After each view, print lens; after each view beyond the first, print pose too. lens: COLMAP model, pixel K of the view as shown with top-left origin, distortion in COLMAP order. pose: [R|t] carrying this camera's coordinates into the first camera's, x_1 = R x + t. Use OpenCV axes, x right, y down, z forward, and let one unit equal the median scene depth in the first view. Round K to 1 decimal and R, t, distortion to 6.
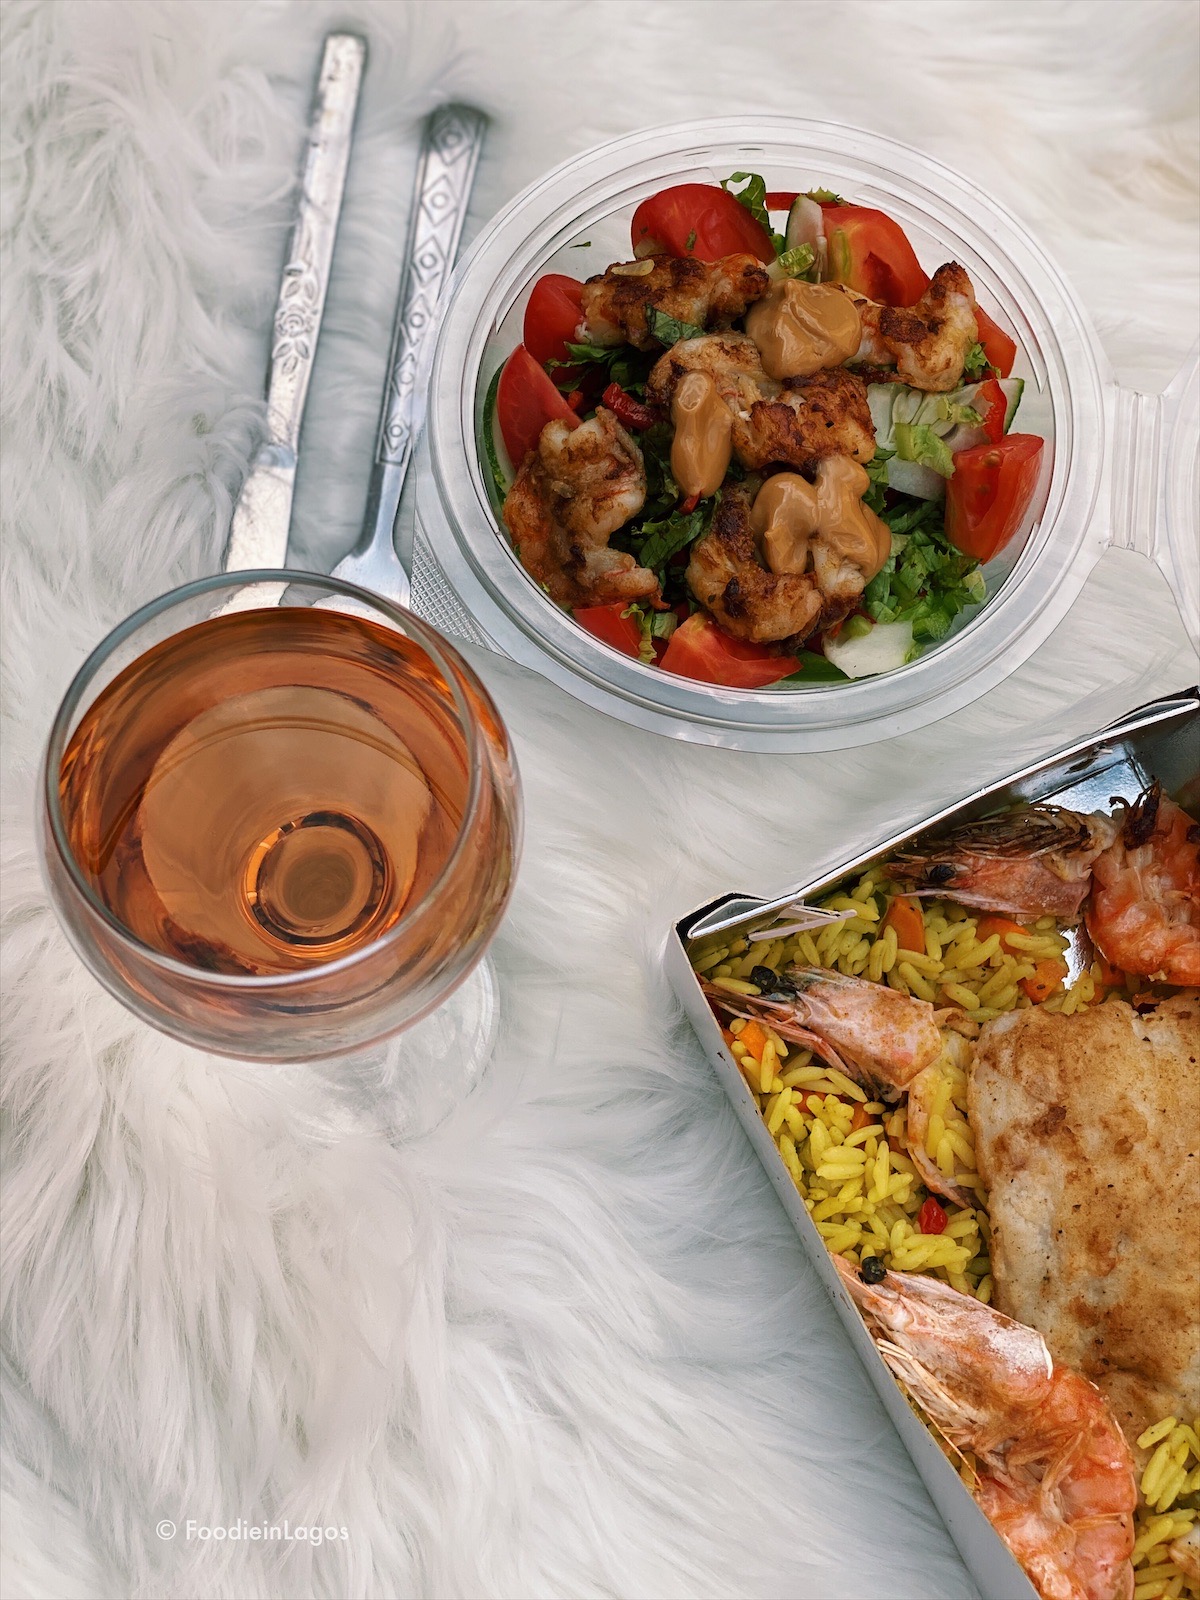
lens RADIAL K [[2379.3, 0, 608.9], [0, 2379.3, 798.6], [0, 0, 1]] dist [-0.076305, 0.000000]
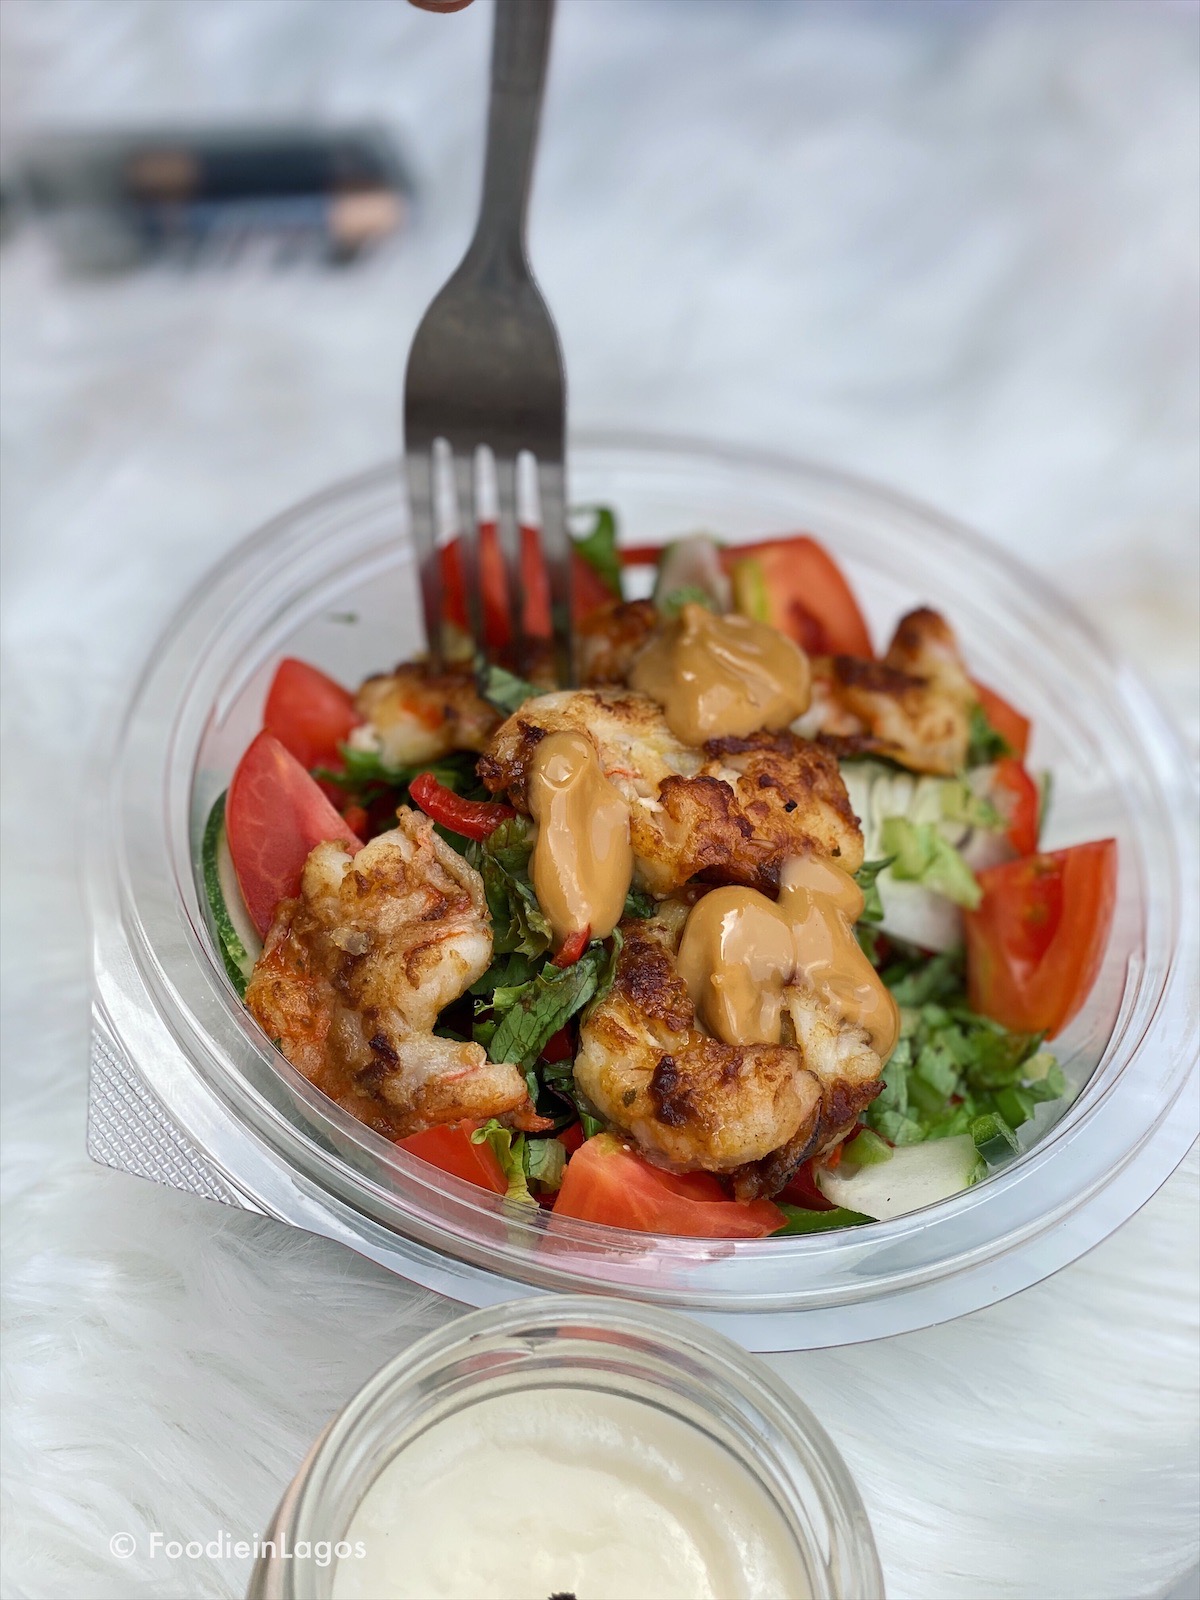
lens RADIAL K [[2379.3, 0, 608.3], [0, 2379.3, 801.7], [0, 0, 1]] dist [-0.076305, 0.000000]
pose [[0.986919, -0.049181, 0.153532, -0.044582], [0.104060, 0.921712, -0.373655, 0.061136], [-0.123136, 0.384744, 0.914773, 0.450651]]
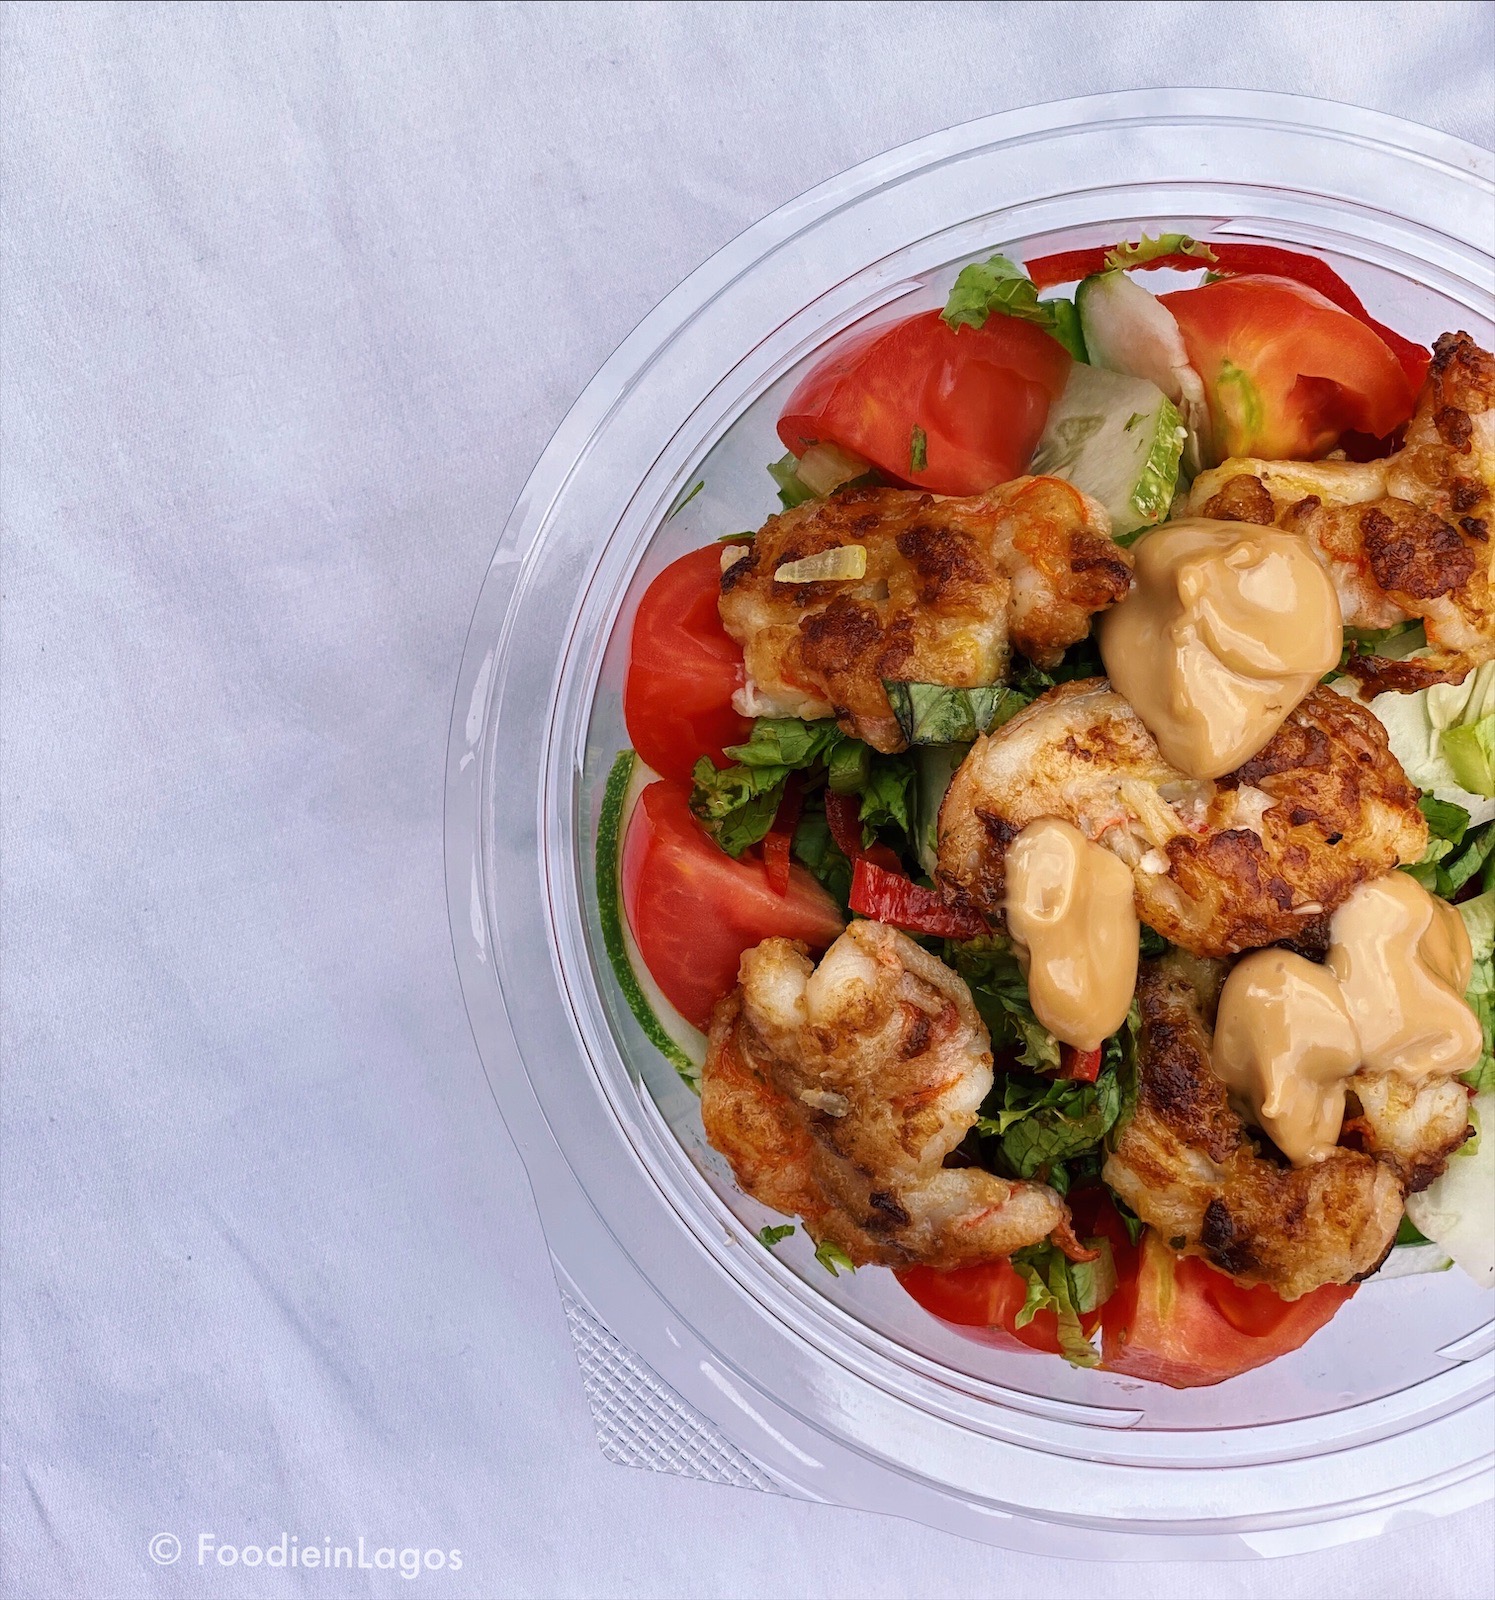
lens RADIAL K [[3161.0, 0, 748.7], [0, 3161.0, 802.3], [0, 0, 1]] dist [0.074982, 0.000000]
pose [[0.959226, -0.282256, -0.014733, -0.007756], [0.274392, 0.917467, 0.288034, -0.376417], [-0.067783, -0.280332, 0.957507, 0.400172]]
